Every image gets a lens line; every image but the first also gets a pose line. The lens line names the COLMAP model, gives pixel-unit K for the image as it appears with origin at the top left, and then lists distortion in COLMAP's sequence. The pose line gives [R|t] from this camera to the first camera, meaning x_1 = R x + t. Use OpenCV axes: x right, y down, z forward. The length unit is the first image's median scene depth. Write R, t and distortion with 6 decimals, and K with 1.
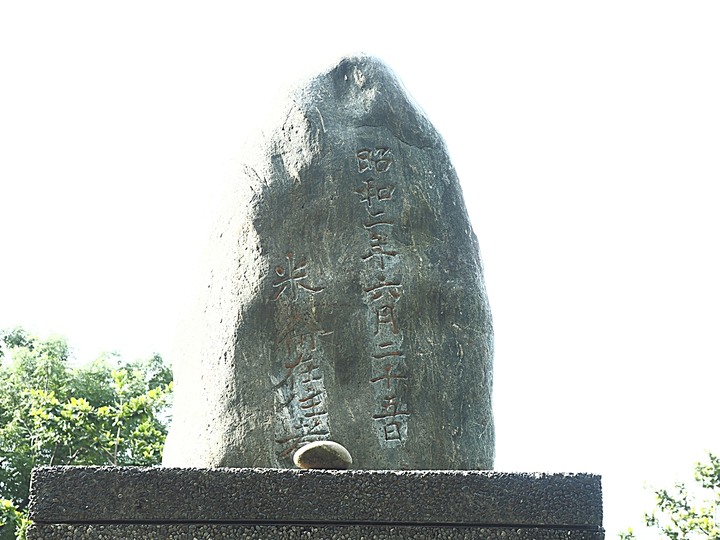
lens RADIAL K [[1157.9, 0, 365.2], [0, 1157.9, 269.7], [0, 0, 1]] dist [-0.034321, 0.000000]
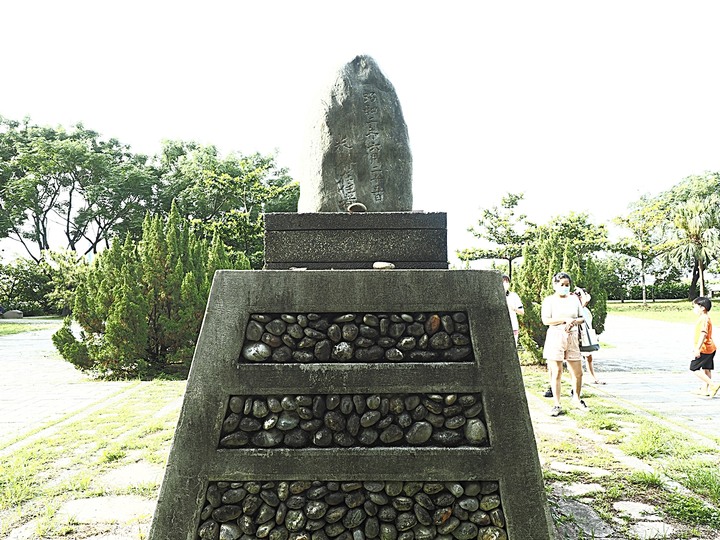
lens RADIAL K [[532.6, 0, 359.6], [0, 532.6, 265.1], [0, 0, 1]] dist [-0.023362, 0.005528]
pose [[0.999753, -0.020645, 0.008289, -0.033851], [0.017422, 0.958267, 0.285344, -0.073564], [-0.013834, -0.285129, 0.958389, -0.302922]]
